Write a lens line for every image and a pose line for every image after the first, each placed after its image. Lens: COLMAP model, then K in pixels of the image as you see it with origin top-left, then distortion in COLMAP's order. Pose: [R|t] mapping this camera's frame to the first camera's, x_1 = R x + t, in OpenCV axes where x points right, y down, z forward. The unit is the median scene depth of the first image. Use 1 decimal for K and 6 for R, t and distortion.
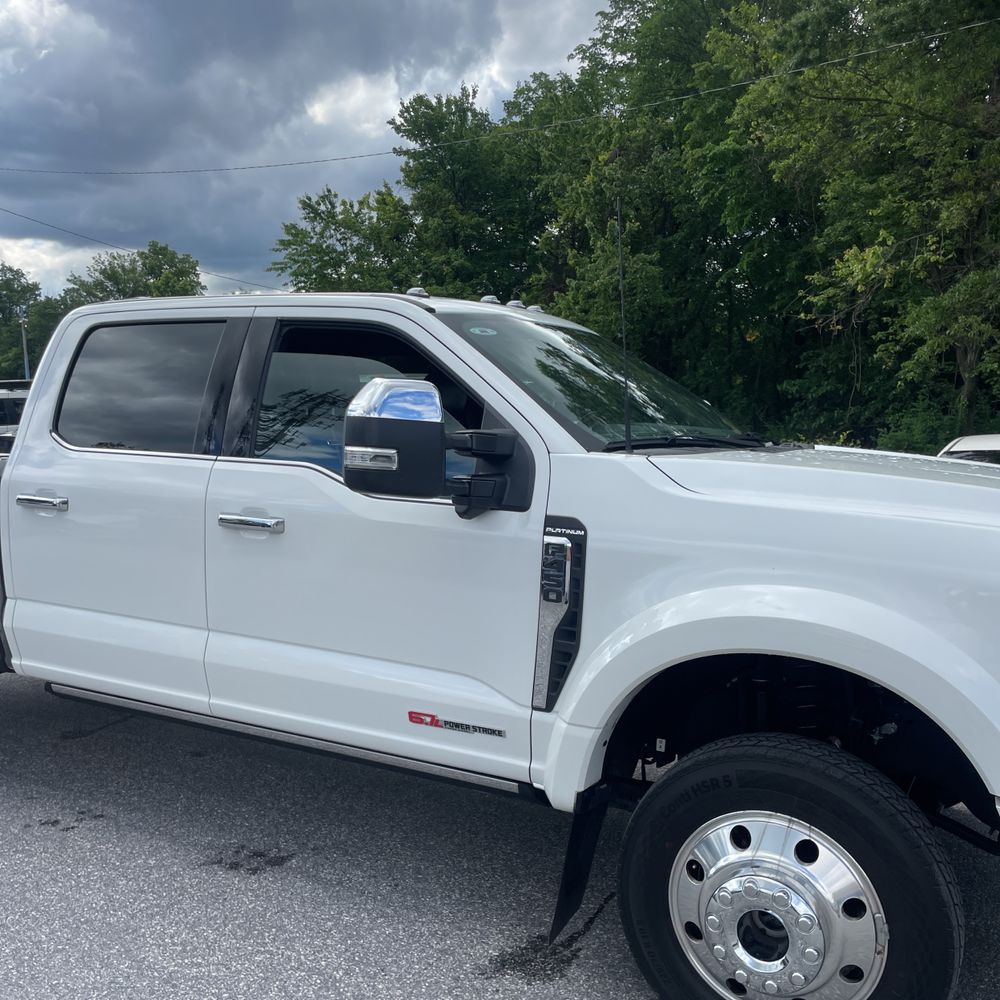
lens RADIAL K [[1010.5, 0, 491.0], [0, 1010.5, 514.2], [0, 0, 1]] dist [0.090416, -0.149095]
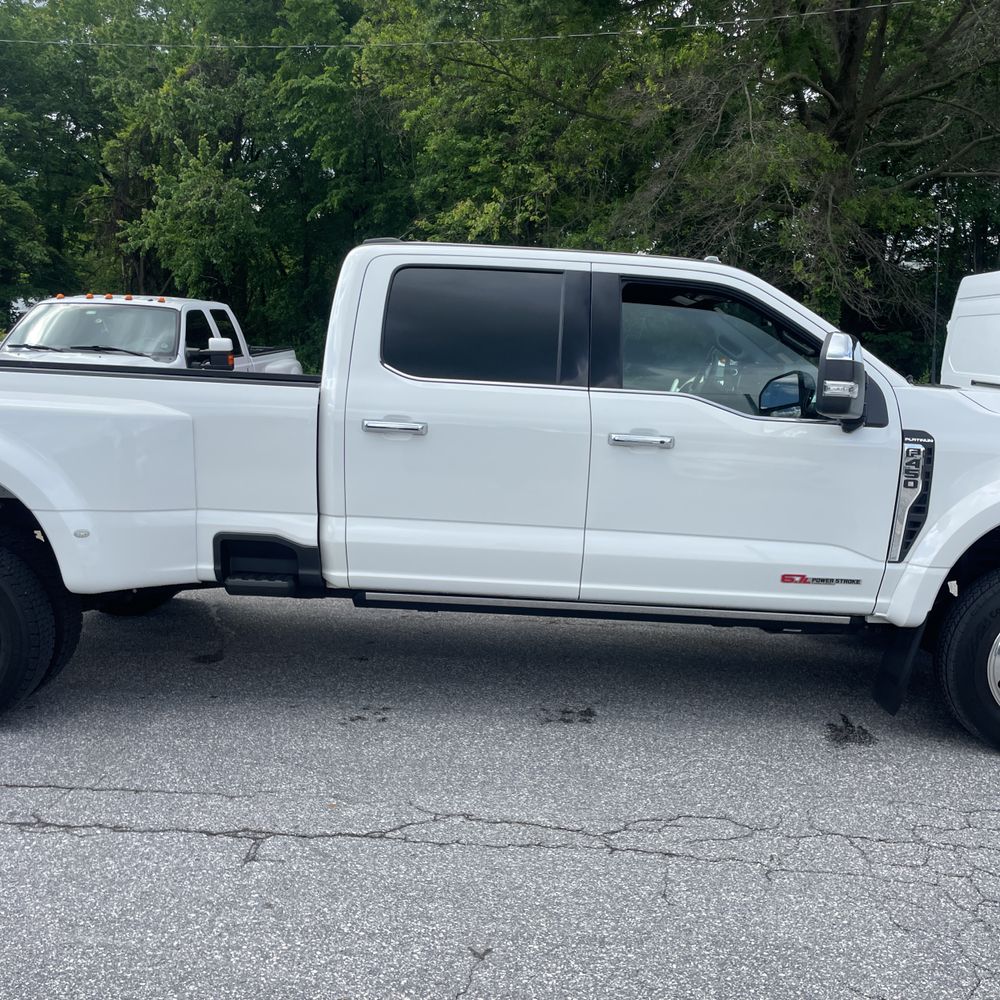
lens RADIAL K [[1010.5, 0, 491.0], [0, 1010.5, 514.2], [0, 0, 1]] dist [0.090416, -0.149095]
pose [[0.880413, -0.047074, 0.471865, -1.132068], [0.015294, 0.997362, 0.070962, 0.008438], [-0.473961, -0.055259, 0.878810, -0.025736]]
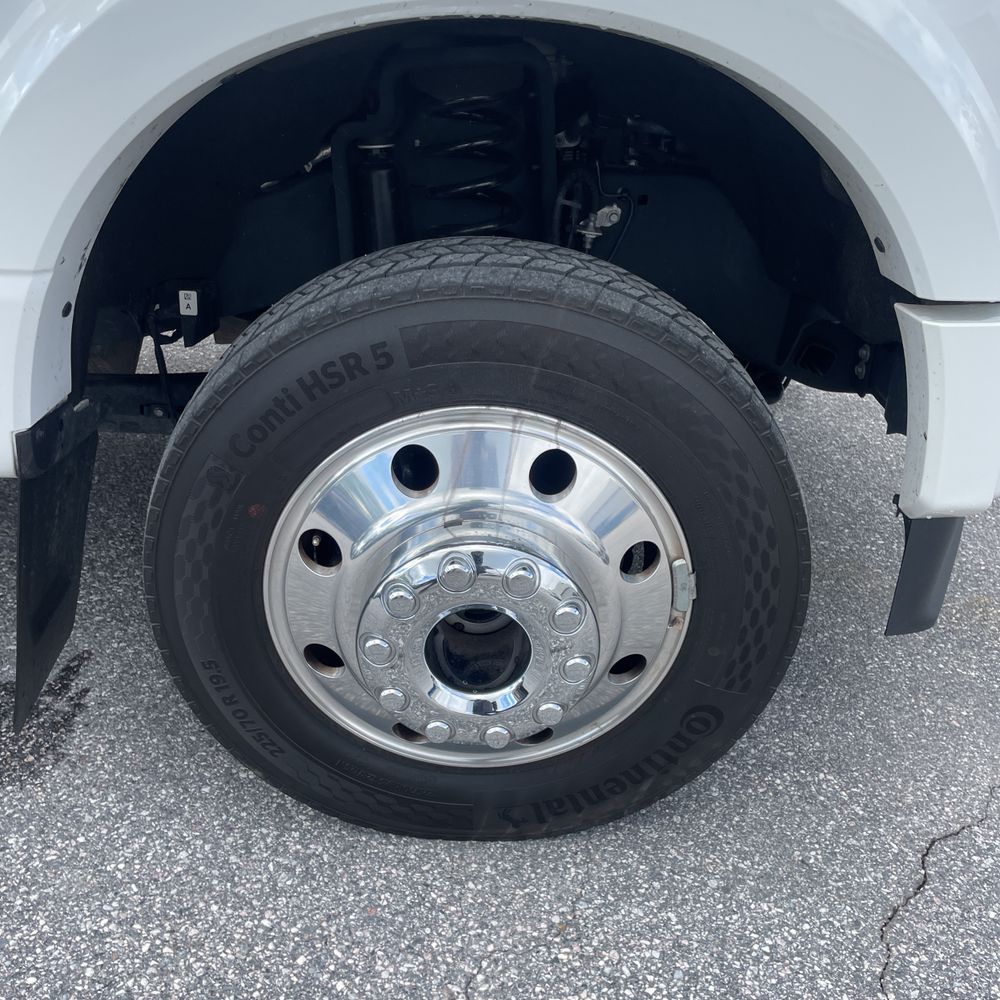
lens RADIAL K [[1020.6, 0, 496.8], [0, 1020.6, 477.4], [0, 0, 1]] dist [0.098613, -0.156760]
pose [[0.874261, -0.200281, 0.442217, 0.061363], [0.019282, 0.924536, 0.380606, 0.123895], [-0.485074, -0.324222, 0.812148, 0.517655]]
